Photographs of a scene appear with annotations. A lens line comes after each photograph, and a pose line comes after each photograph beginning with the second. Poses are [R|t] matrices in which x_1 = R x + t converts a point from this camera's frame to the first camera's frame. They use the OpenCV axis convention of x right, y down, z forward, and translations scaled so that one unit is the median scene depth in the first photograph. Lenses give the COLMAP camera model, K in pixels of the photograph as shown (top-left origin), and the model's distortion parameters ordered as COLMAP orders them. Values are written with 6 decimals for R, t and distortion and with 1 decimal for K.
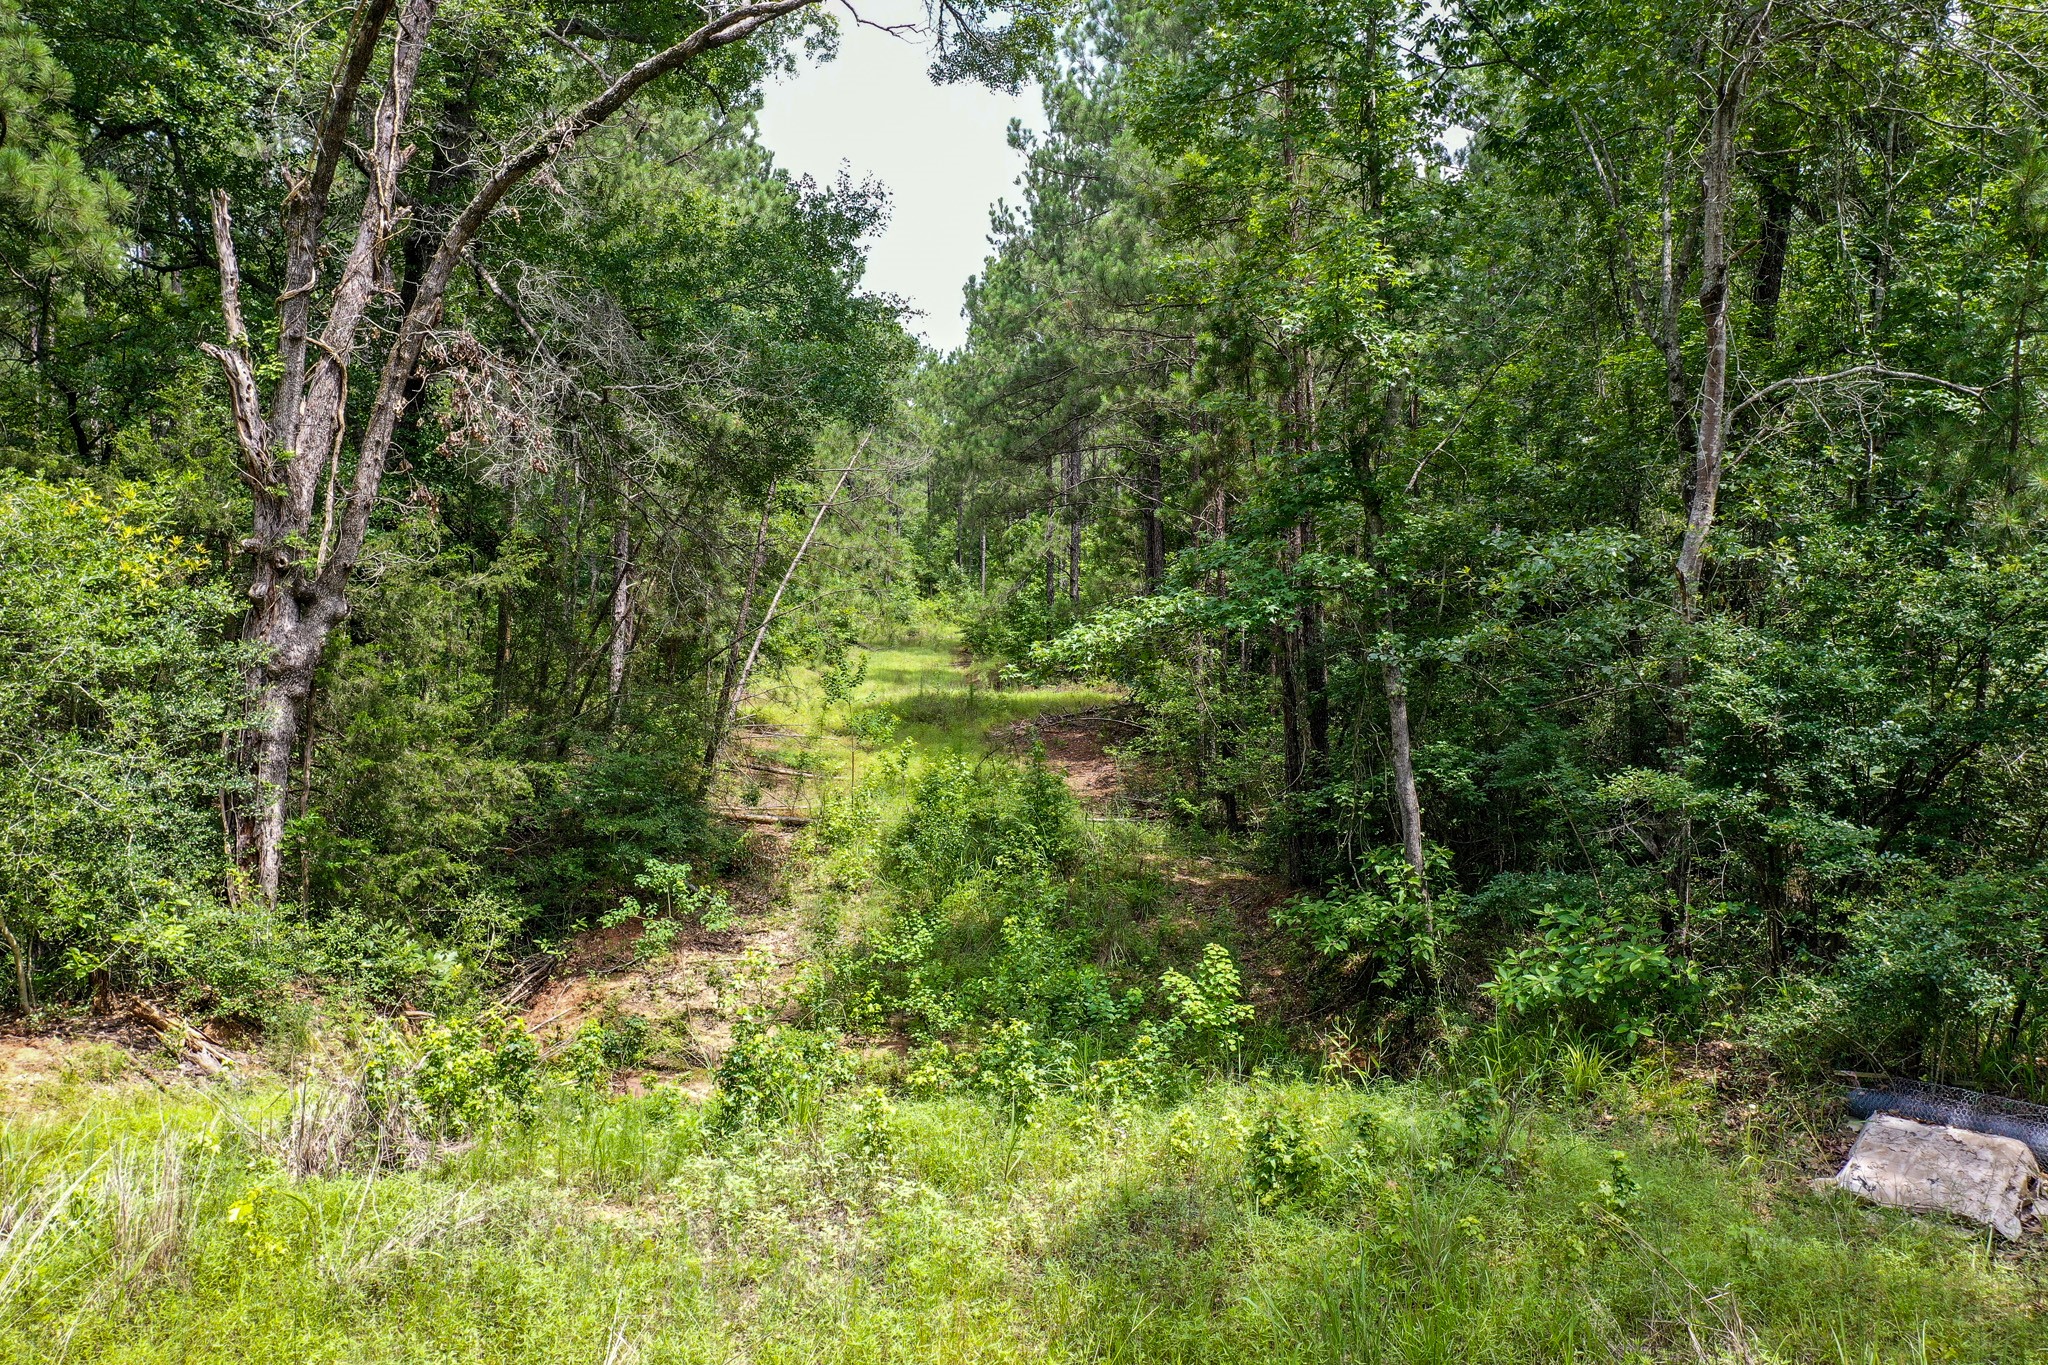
lens RADIAL K [[1658.2, 0, 1023.6], [0, 1658.2, 686.1], [0, 0, 1]] dist [-0.003242, 0.001256]
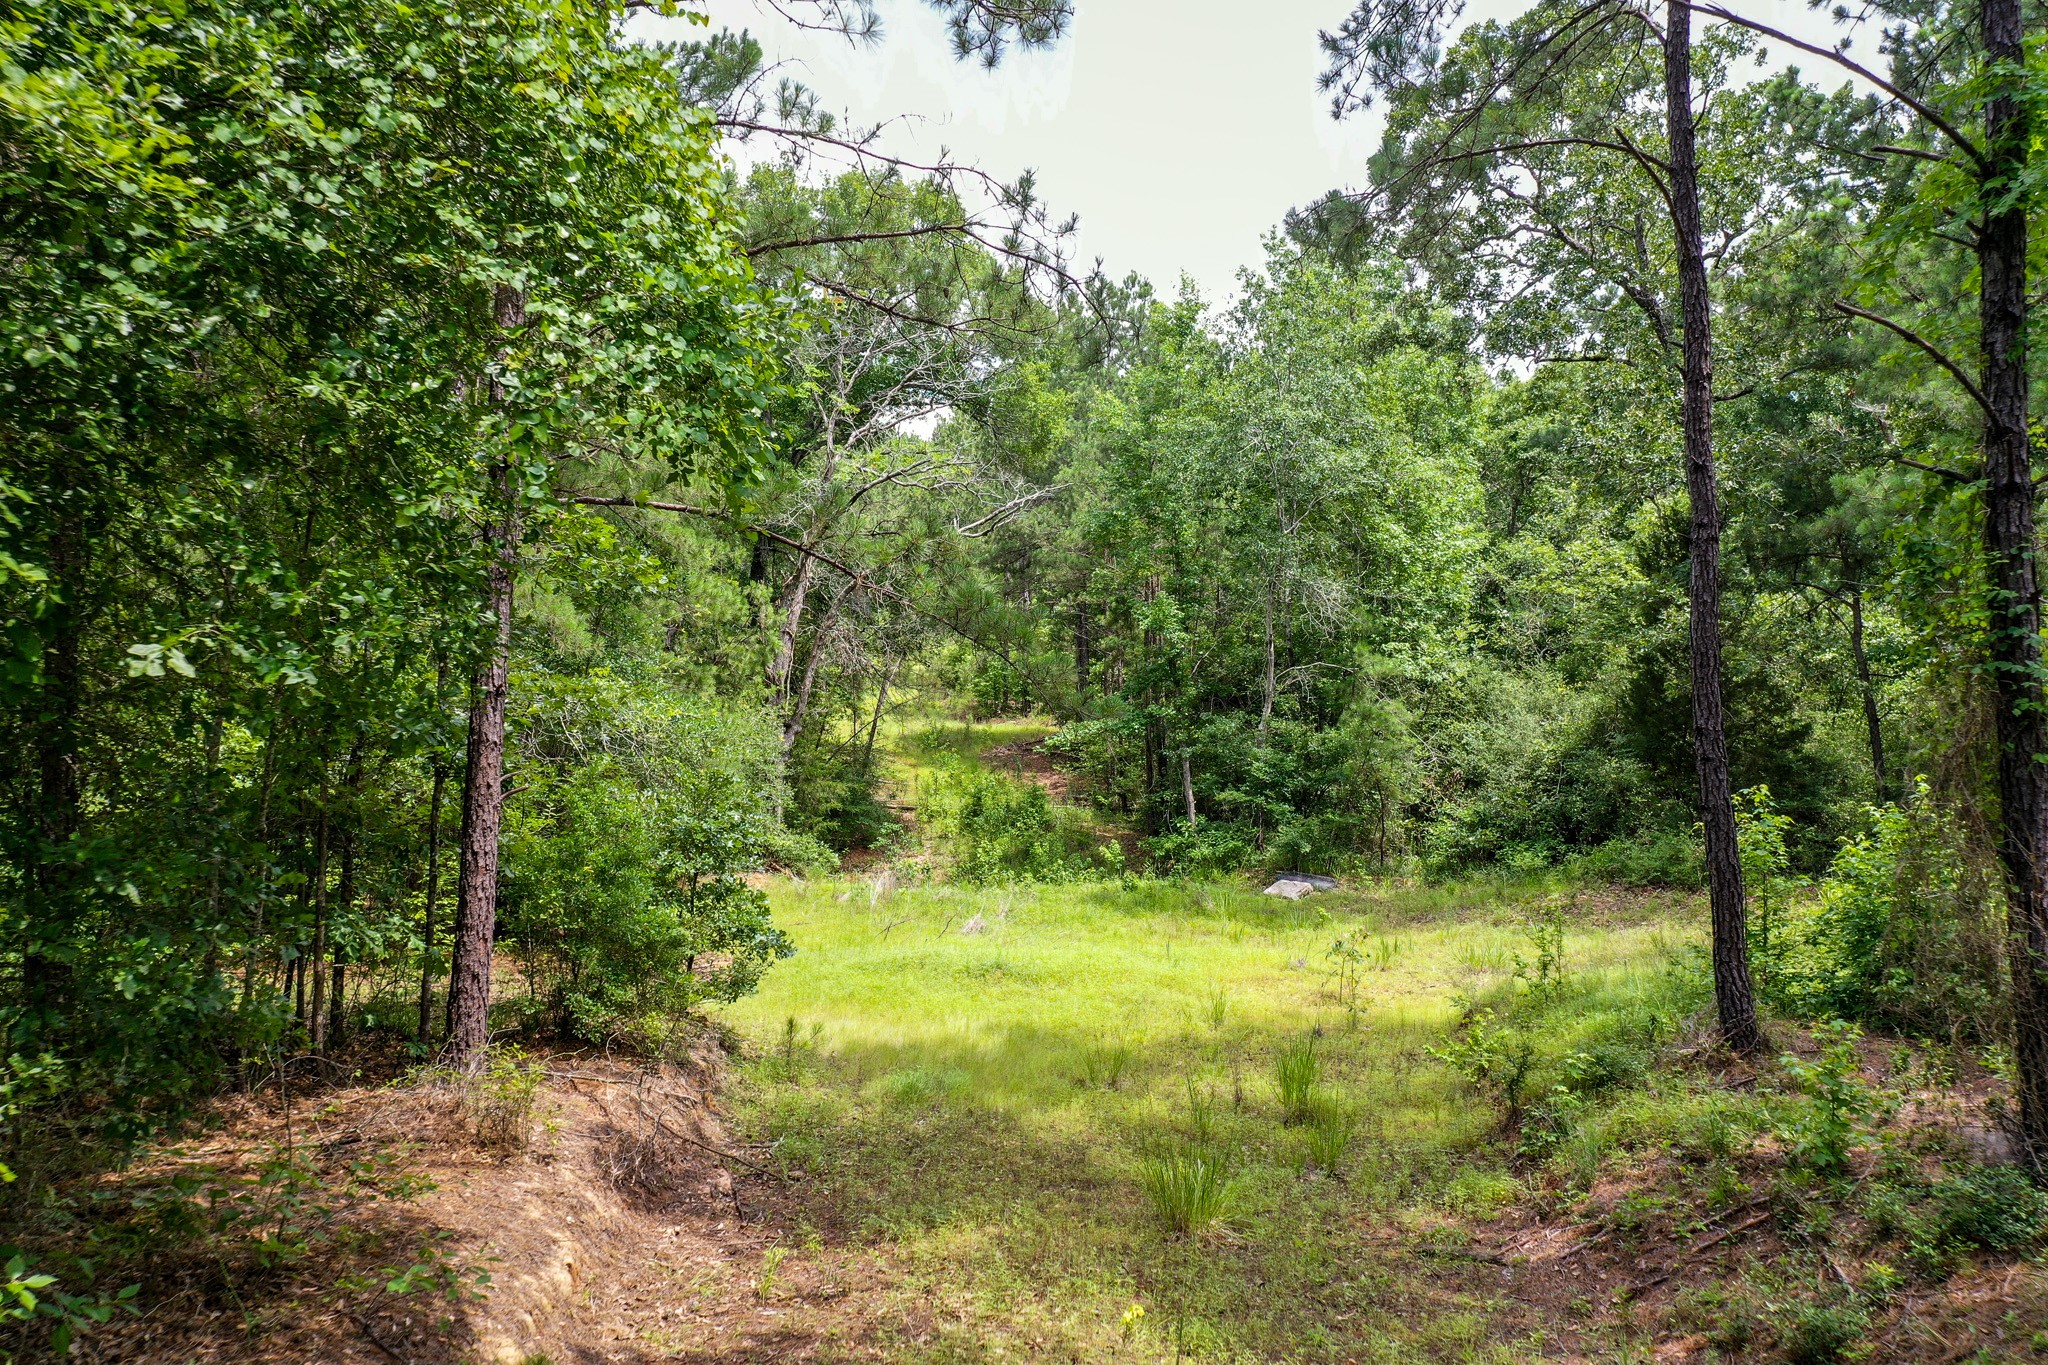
lens RADIAL K [[1658.2, 0, 1026.5], [0, 1658.2, 681.2], [0, 0, 1]] dist [-0.003242, 0.001256]
pose [[0.998309, 0.003521, 0.058020, -0.170044], [-0.003711, 0.999988, 0.003153, -0.119020], [-0.058008, -0.003363, 0.998310, -1.546159]]
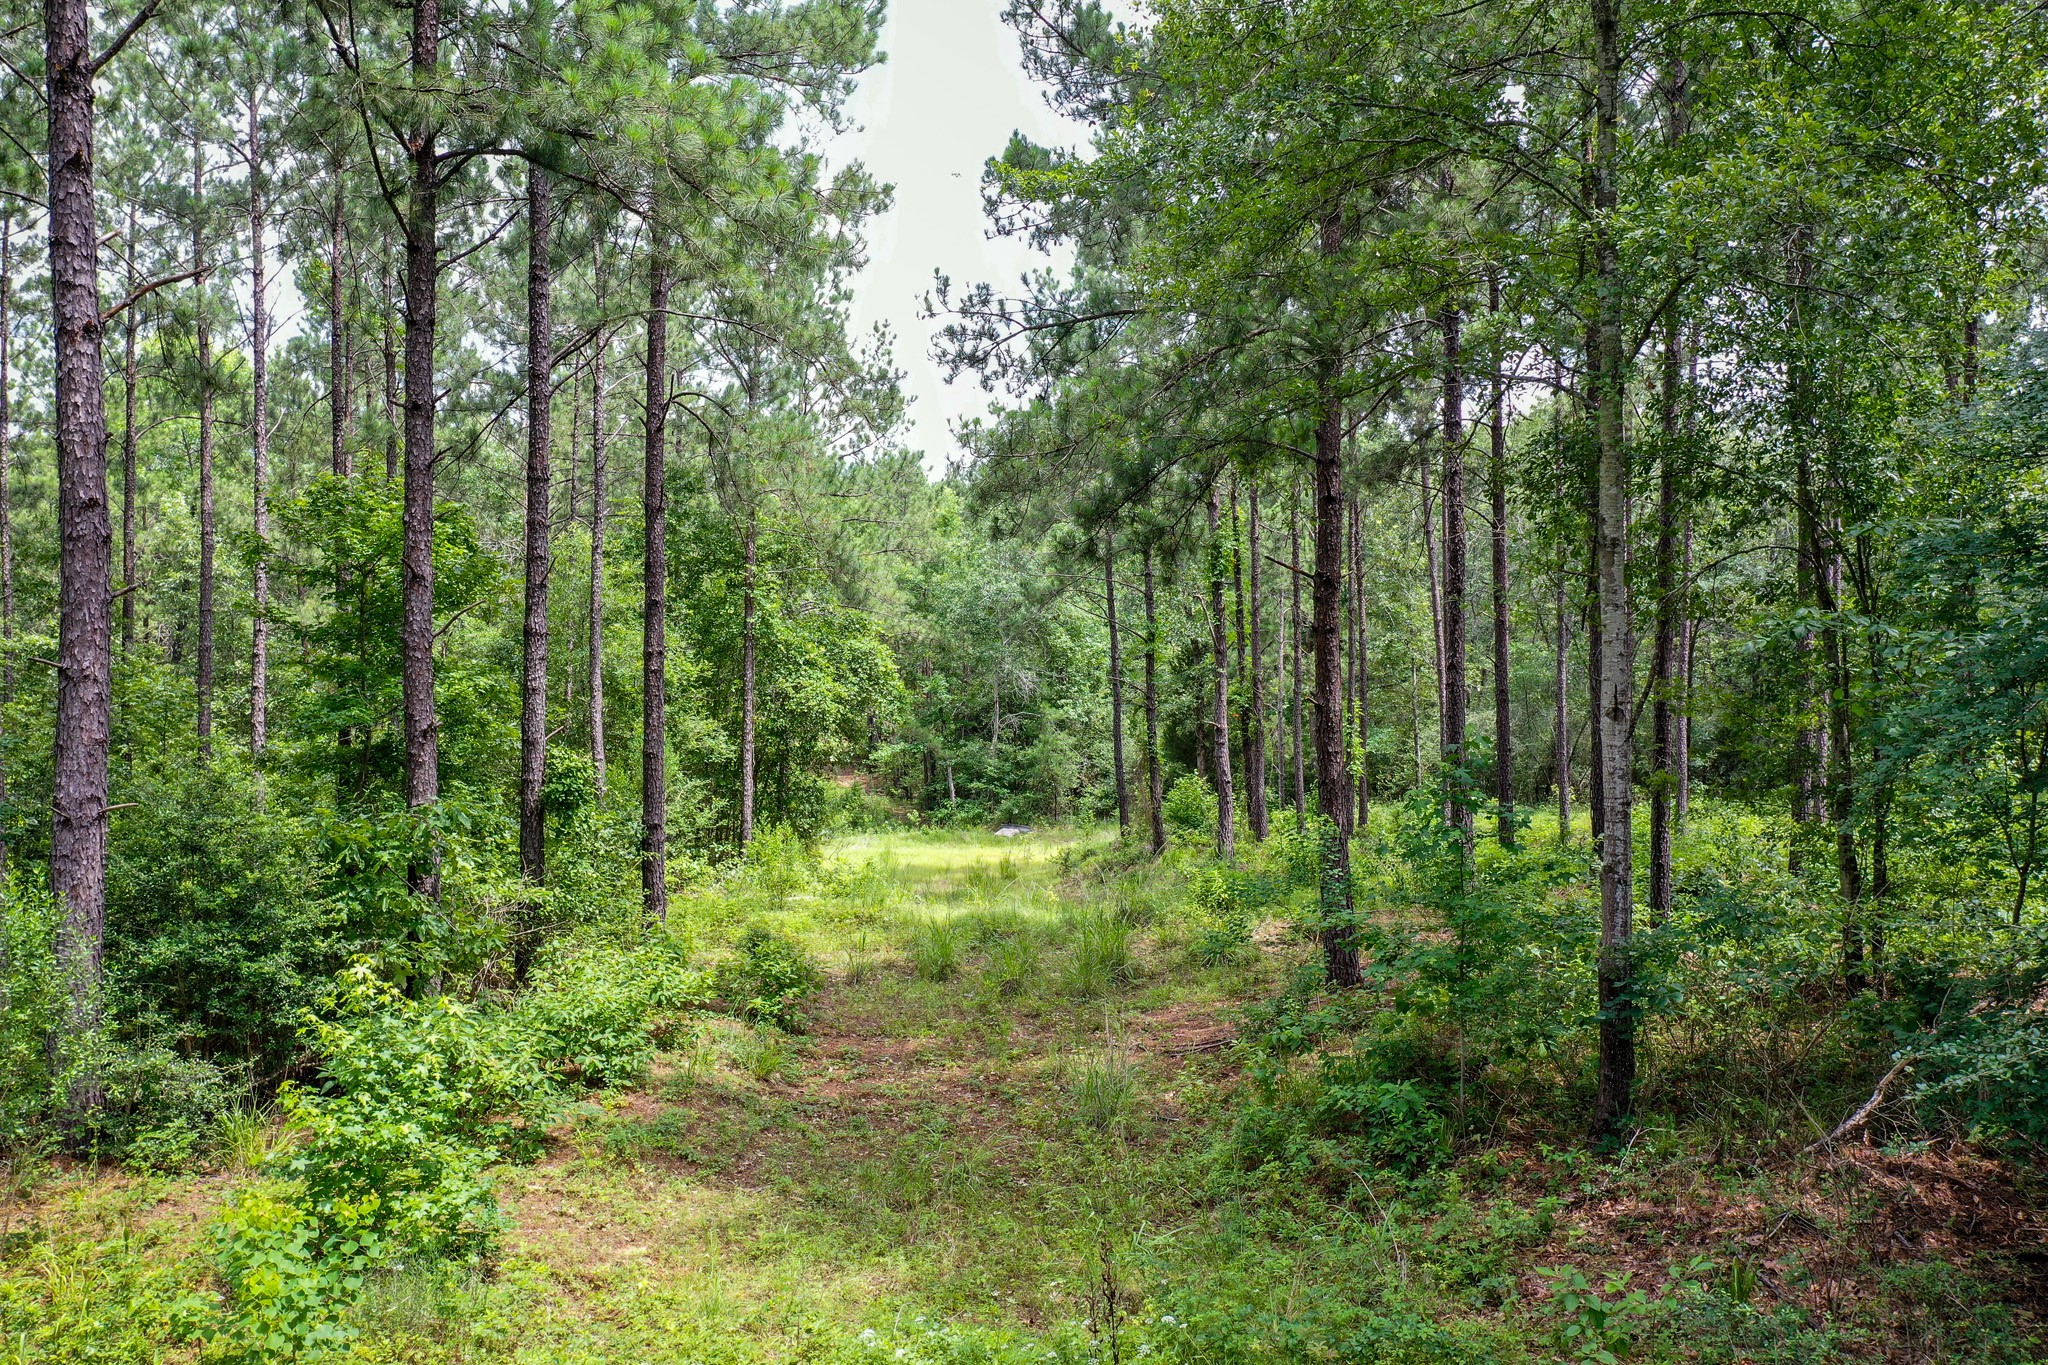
lens RADIAL K [[1658.2, 0, 1023.6], [0, 1658.2, 682.3], [0, 0, 1]] dist [-0.003242, 0.001256]
pose [[0.976141, -0.005535, 0.217069, -0.548079], [0.005026, 0.999983, 0.002900, -0.227687], [-0.217081, -0.001740, 0.976152, -3.406348]]
